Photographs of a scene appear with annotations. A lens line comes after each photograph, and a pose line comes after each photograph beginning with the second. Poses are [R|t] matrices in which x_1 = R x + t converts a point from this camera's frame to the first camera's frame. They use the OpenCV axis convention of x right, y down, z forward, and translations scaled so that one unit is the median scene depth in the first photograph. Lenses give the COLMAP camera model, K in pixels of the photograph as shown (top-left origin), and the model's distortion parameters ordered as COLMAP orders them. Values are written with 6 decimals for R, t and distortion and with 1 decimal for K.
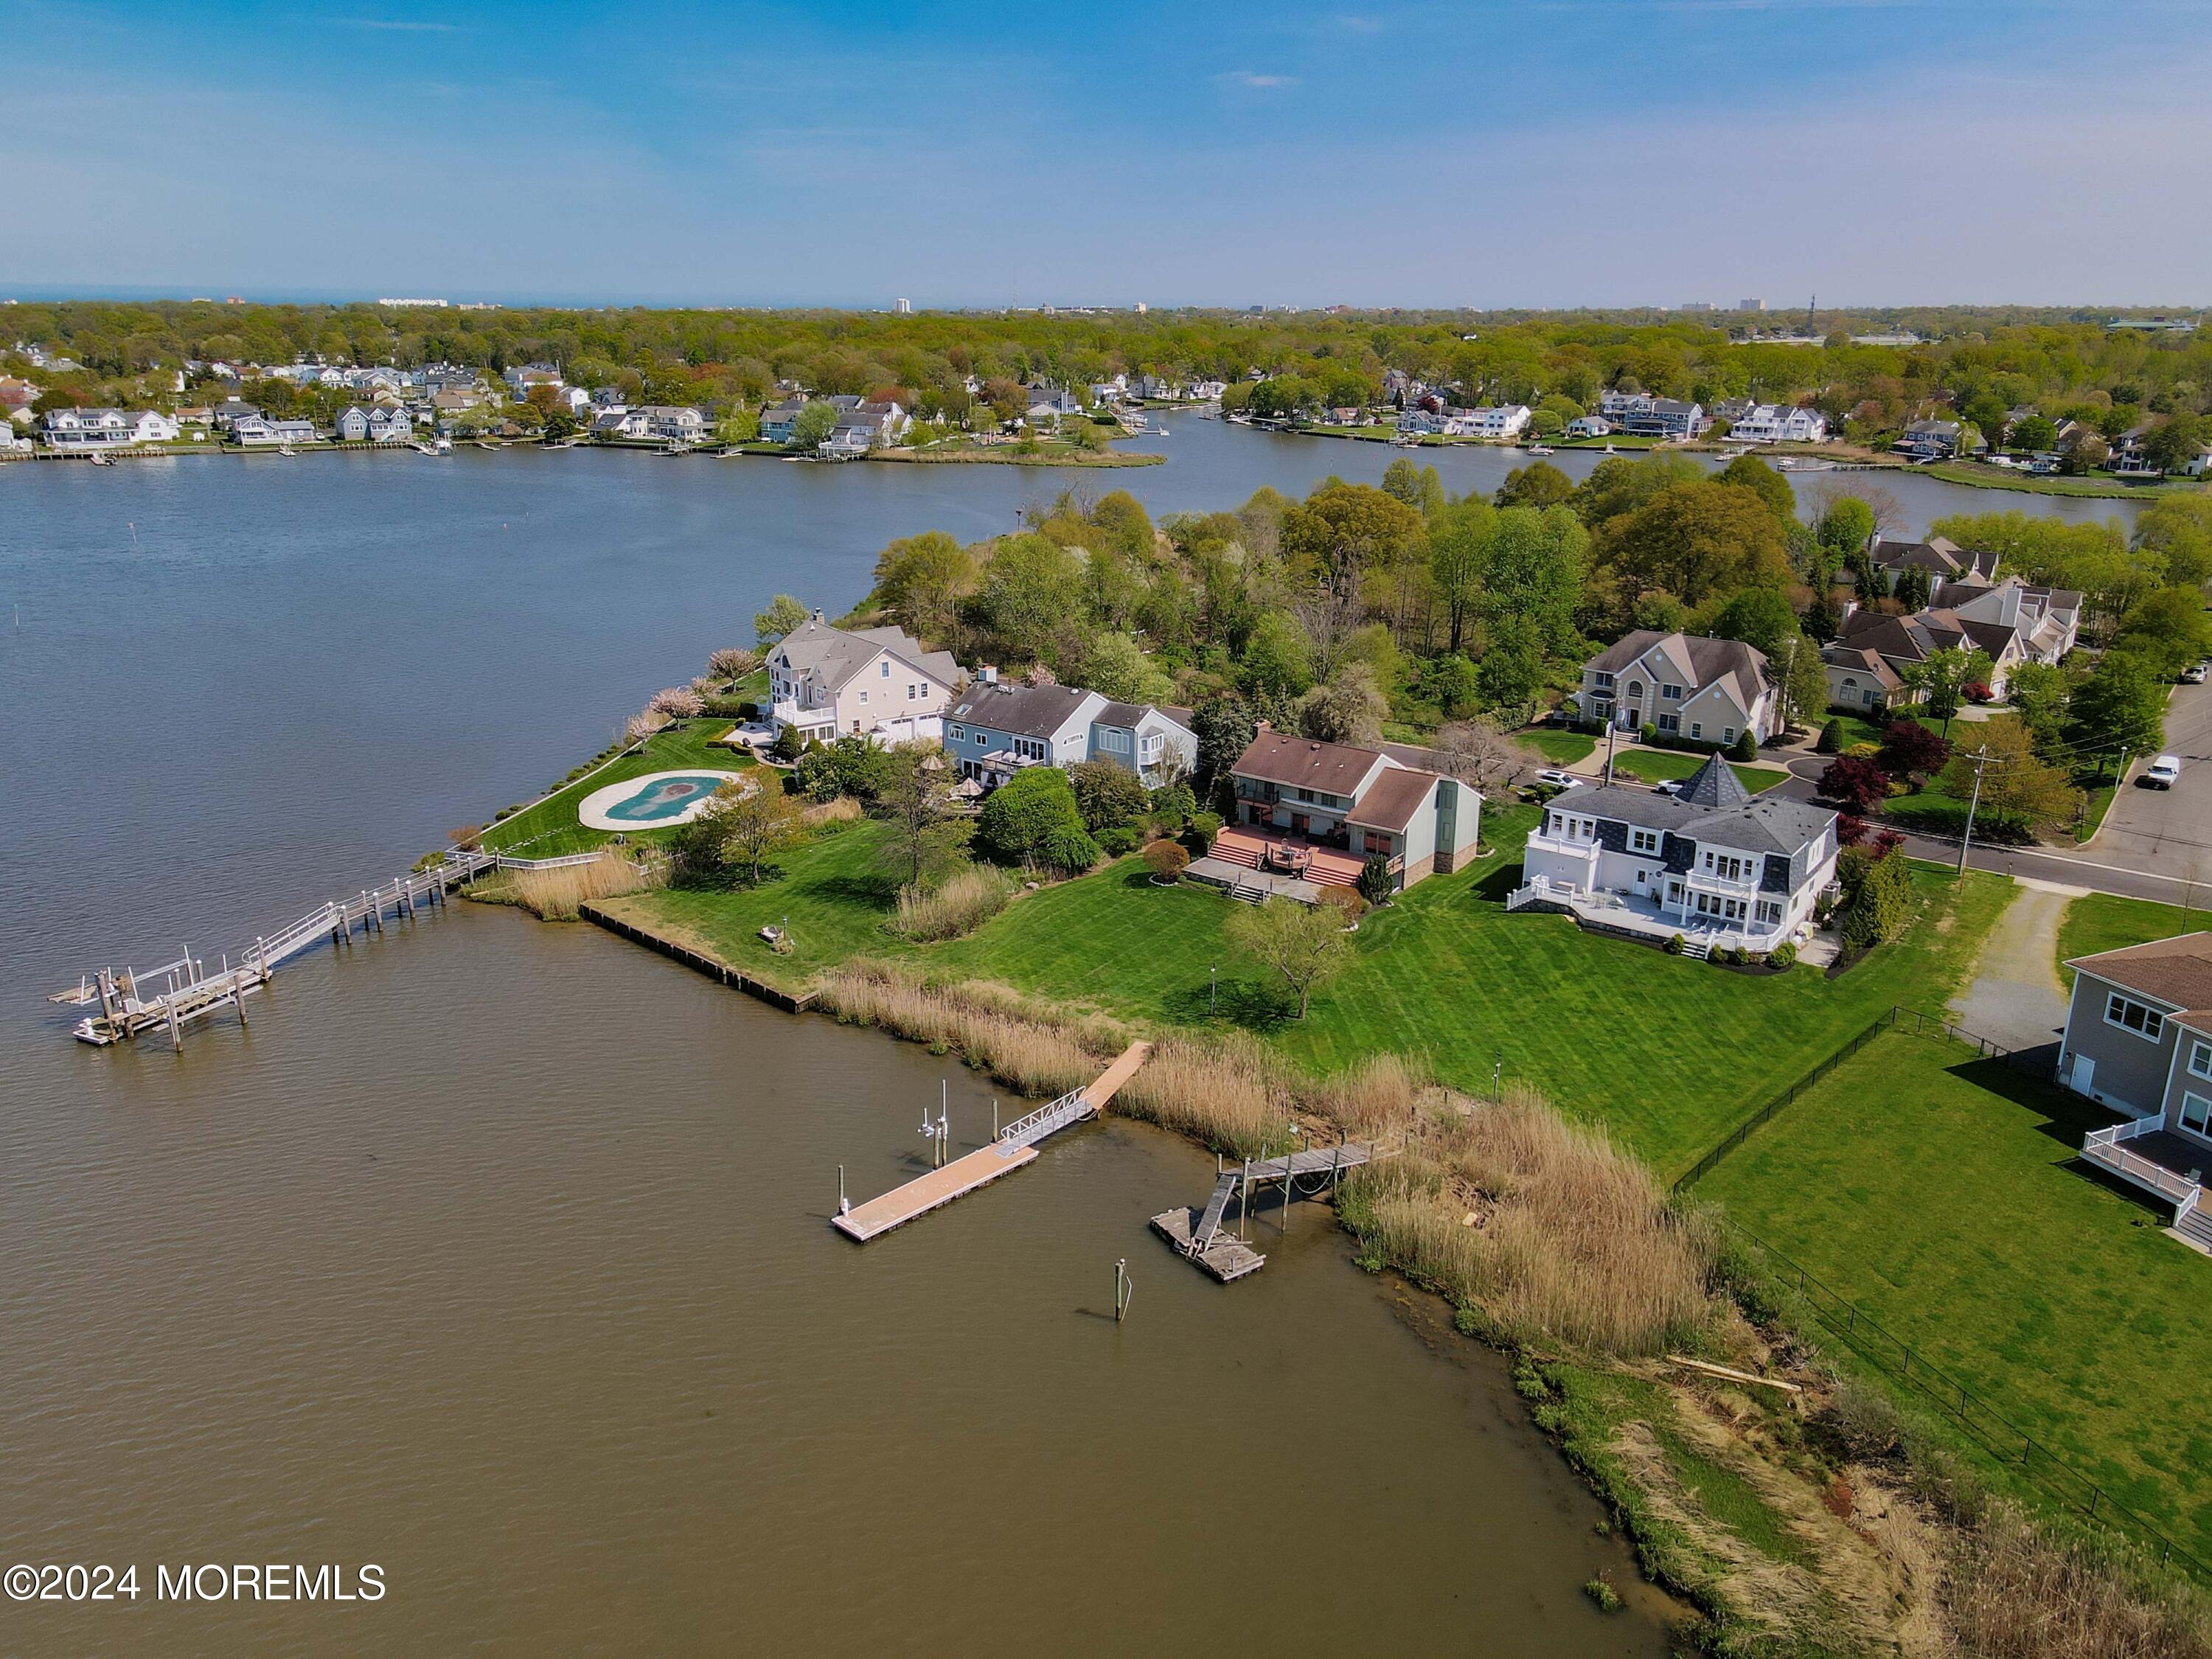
lens RADIAL K [[1508.5, 0, 1170.3], [0, 1508.5, 785.6], [0, 0, 1]] dist [0.016922, 0.000303]
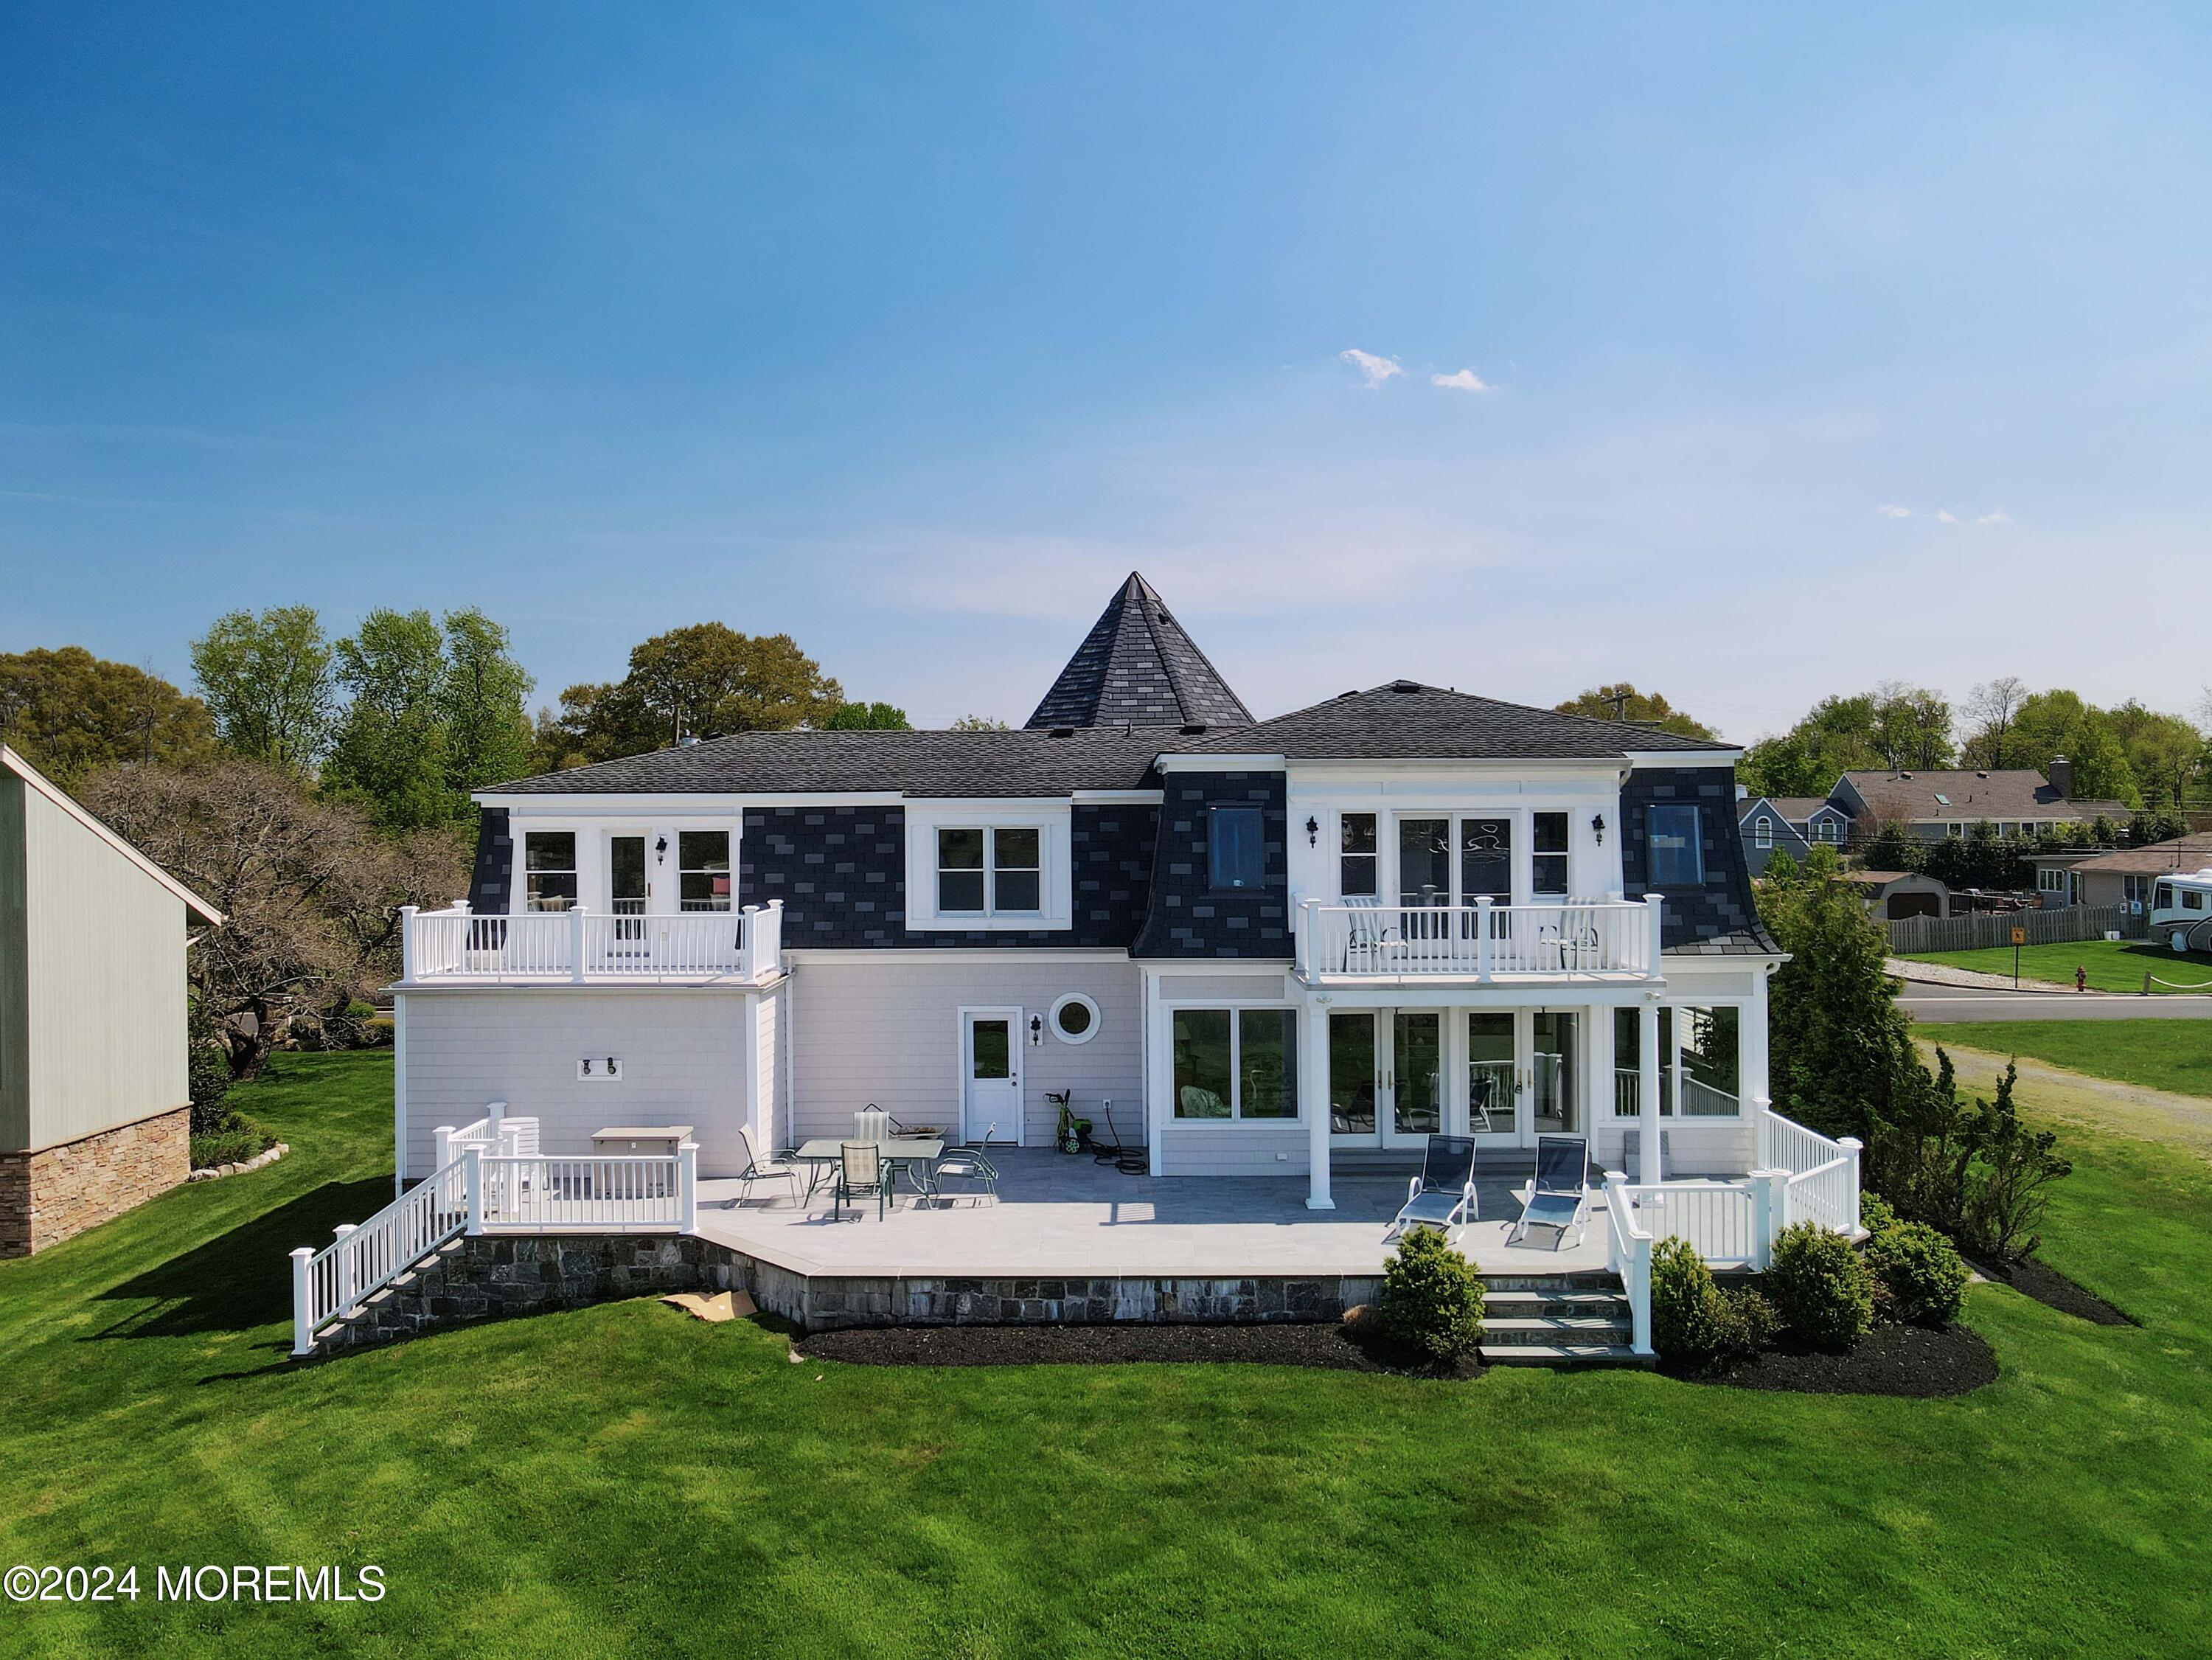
lens RADIAL K [[1620.5, 0, 1069.5], [0, 1620.5, 850.4], [0, 0, 1]] dist [0.013604, 0.006030]
pose [[0.826627, -0.029799, 0.561961, 0.195539], [0.175375, 0.962508, -0.206932, 0.081193], [-0.534726, 0.269610, 0.800861, 0.804094]]
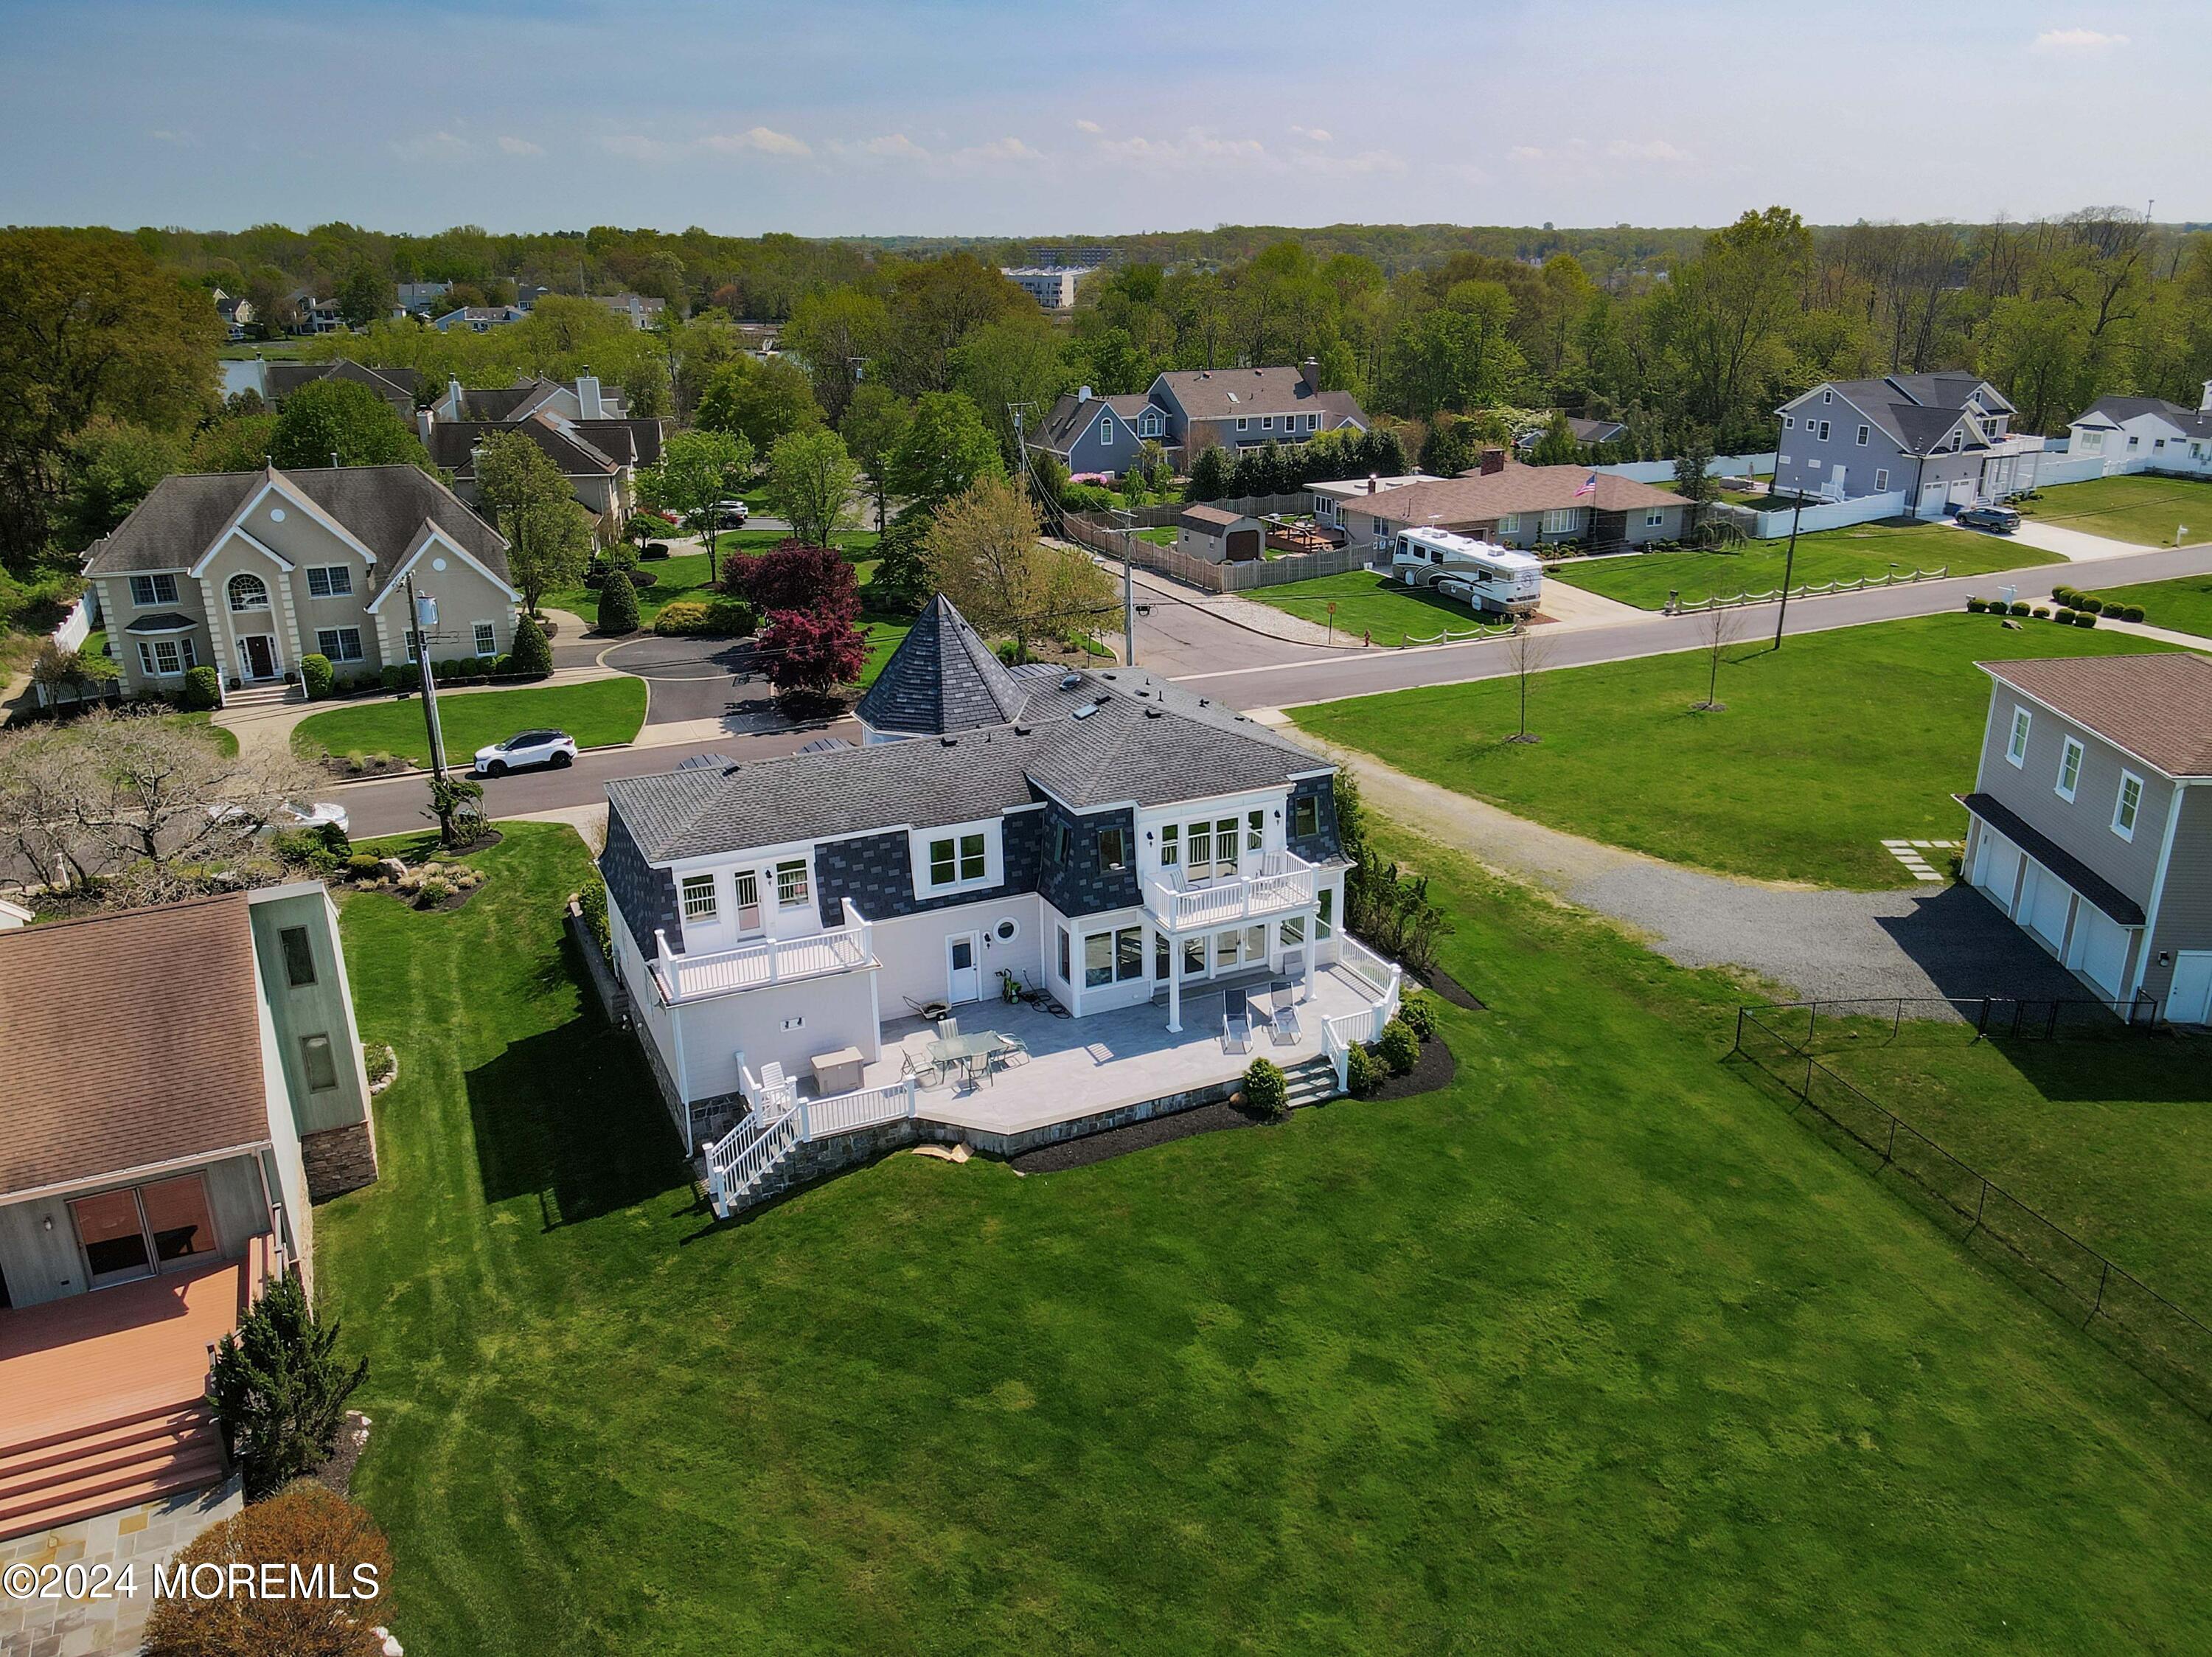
lens RADIAL K [[1606.1, 0, 1091.4], [0, 1606.1, 831.8], [0, 0, 1]] dist [0.011316, 0.000672]
pose [[0.496224, -0.310495, 0.810774, 0.018463], [0.260680, 0.944058, 0.201992, -0.038721], [-0.828135, 0.111119, 0.549404, 0.750092]]
